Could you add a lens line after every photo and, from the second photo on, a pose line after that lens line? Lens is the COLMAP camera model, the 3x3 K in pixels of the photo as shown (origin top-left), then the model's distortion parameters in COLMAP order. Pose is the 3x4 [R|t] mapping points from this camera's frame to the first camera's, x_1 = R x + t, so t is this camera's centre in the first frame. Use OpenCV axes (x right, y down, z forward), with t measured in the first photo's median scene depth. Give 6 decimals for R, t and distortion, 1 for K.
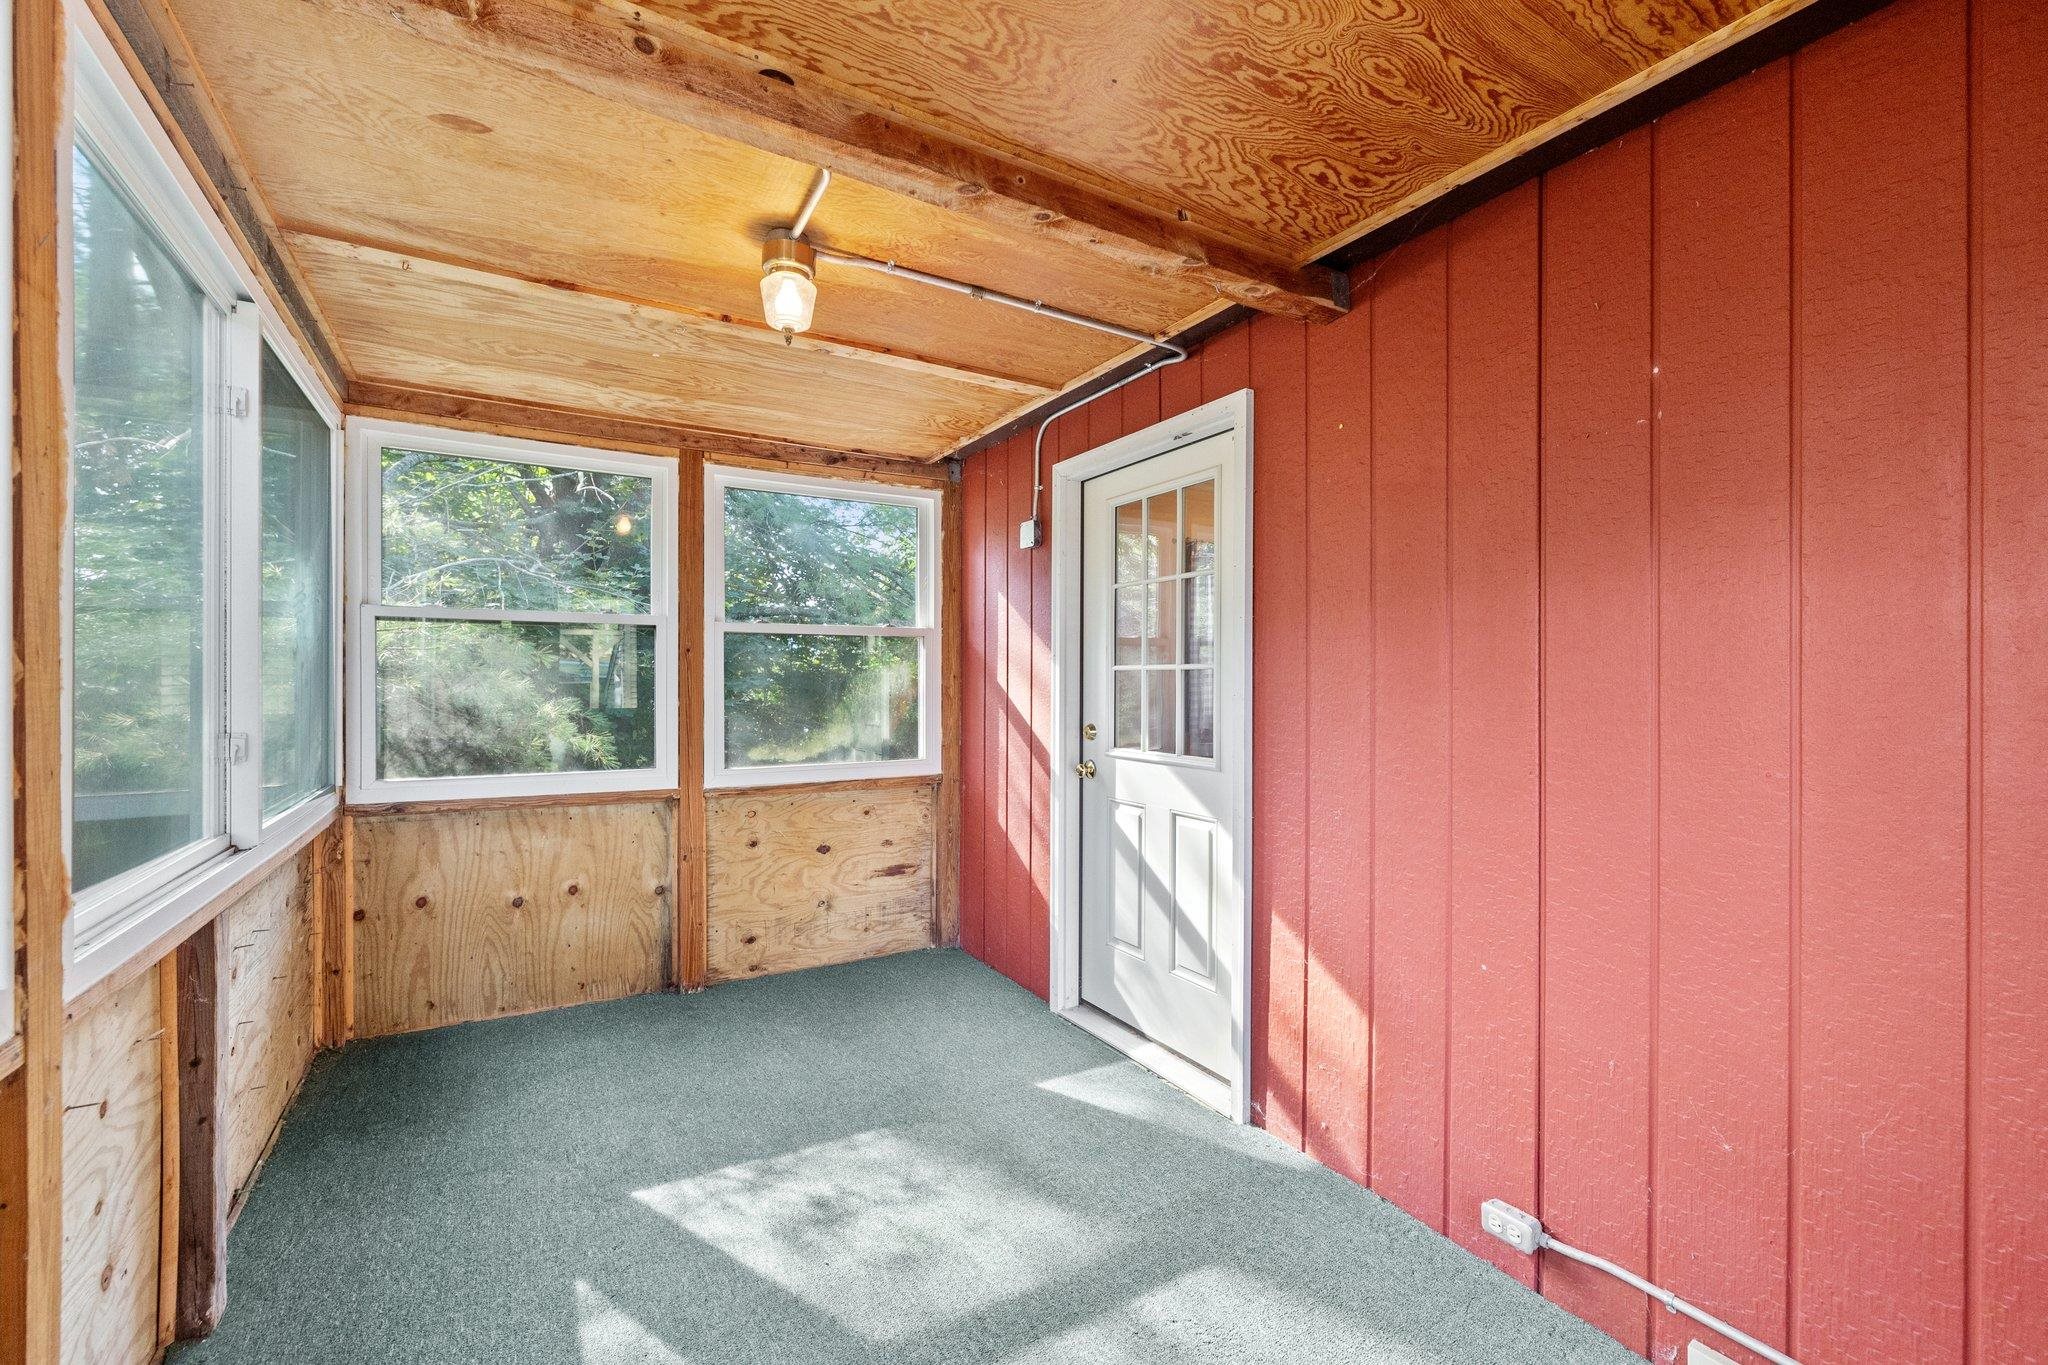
lens RADIAL K [[865.4, 0, 1015.6], [0, 865.4, 681.2], [0, 0, 1]] dist [-0.000869, -0.000767]
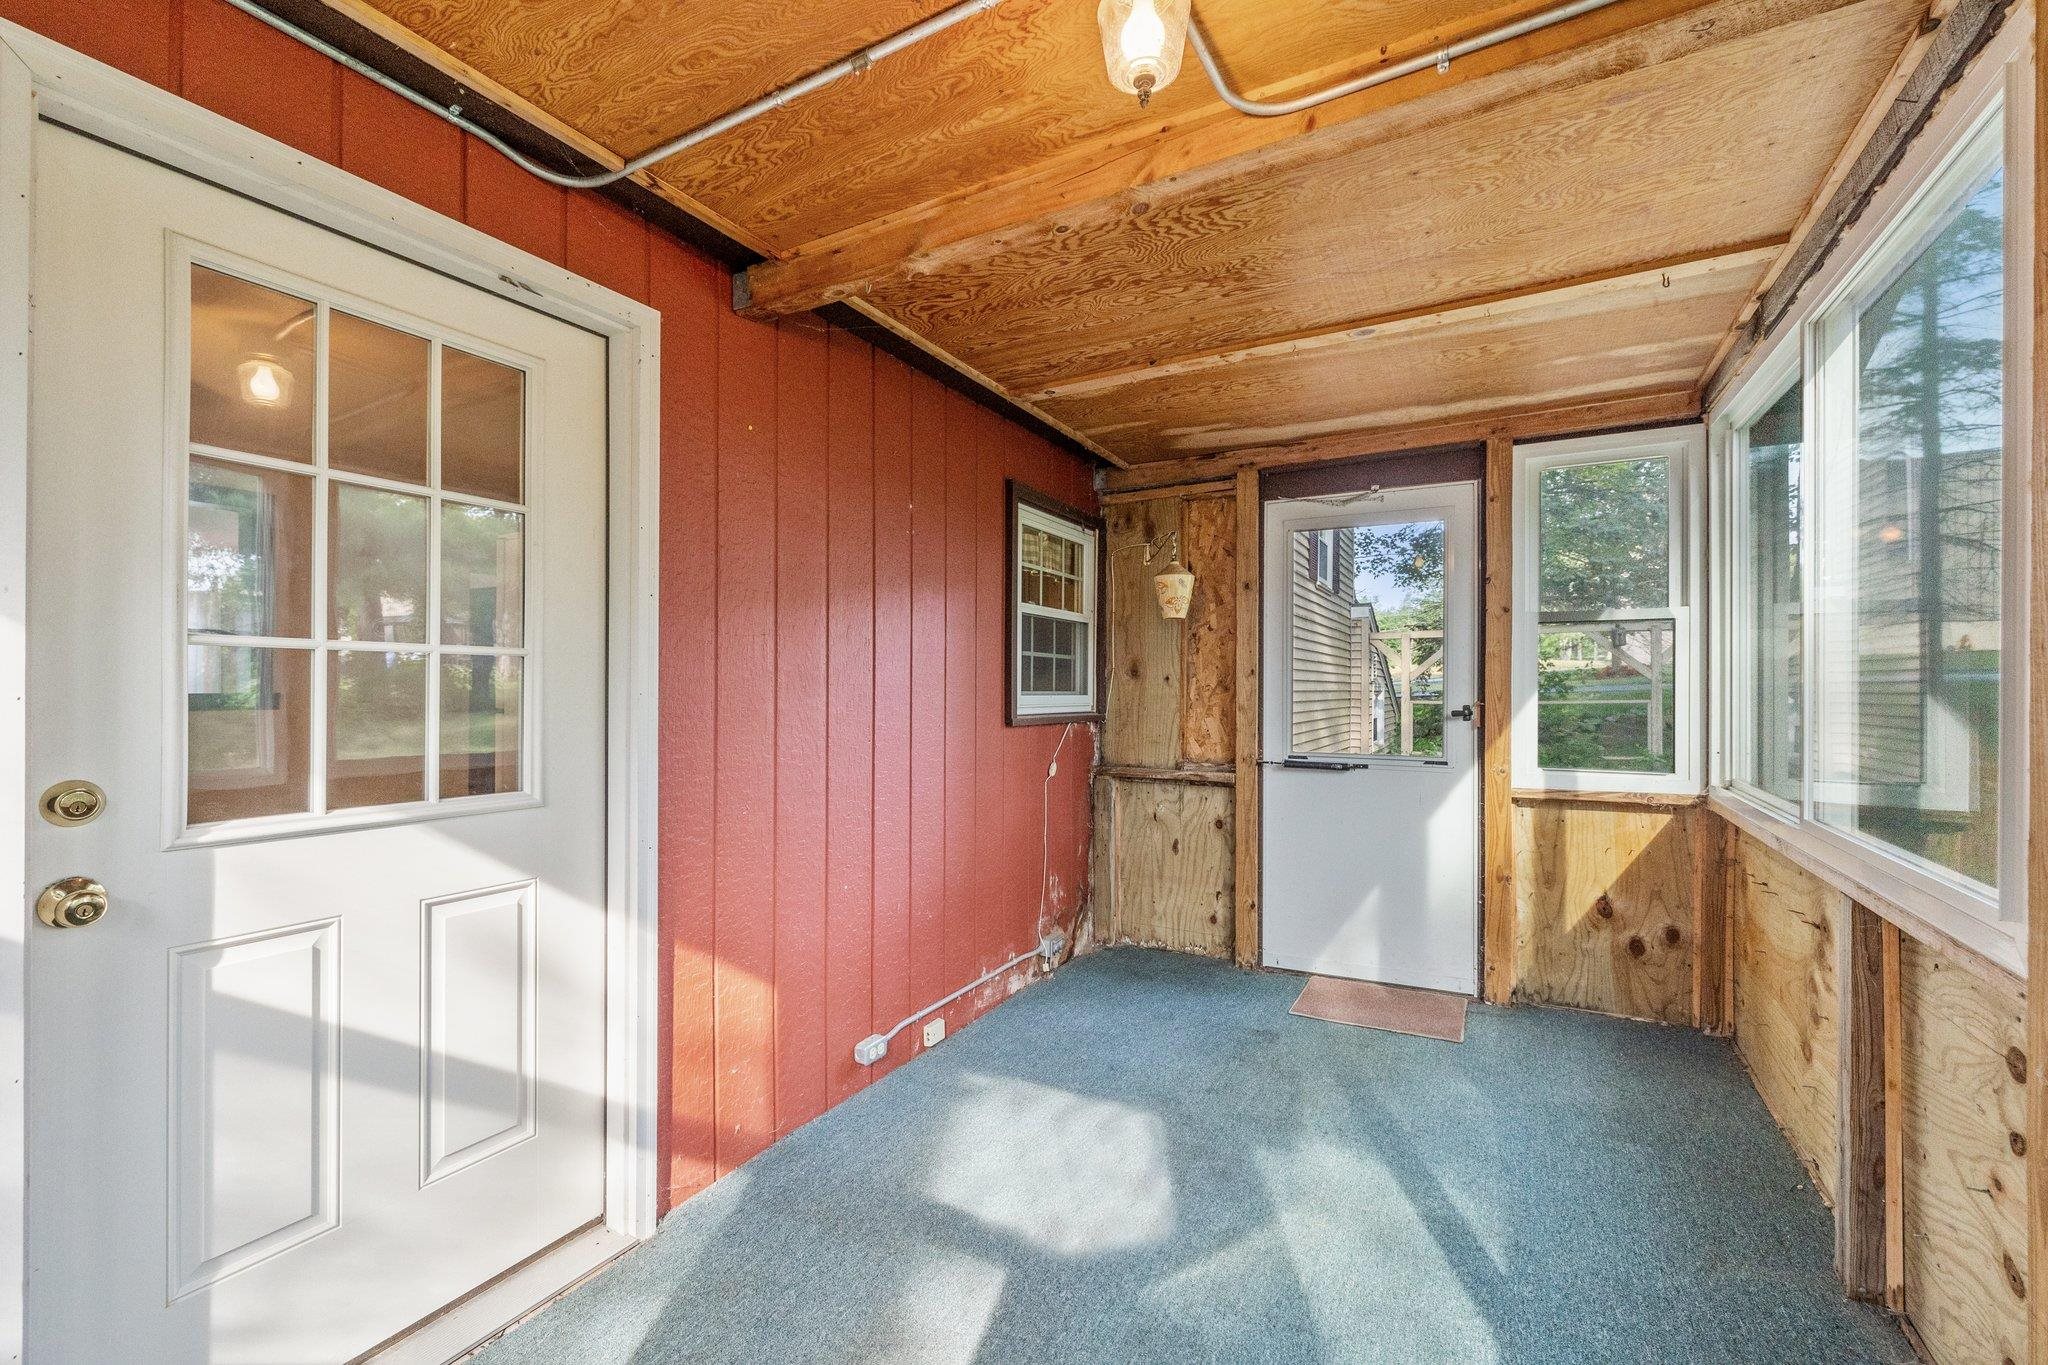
lens RADIAL K [[865.4, 0, 1015.6], [0, 865.4, 681.2], [0, 0, 1]] dist [-0.000869, -0.000767]
pose [[-0.507408, -0.001583, 0.861705, -0.514924], [-0.010097, 0.999941, -0.004108, 0.003895], [-0.861647, -0.010785, -0.507394, 0.969714]]
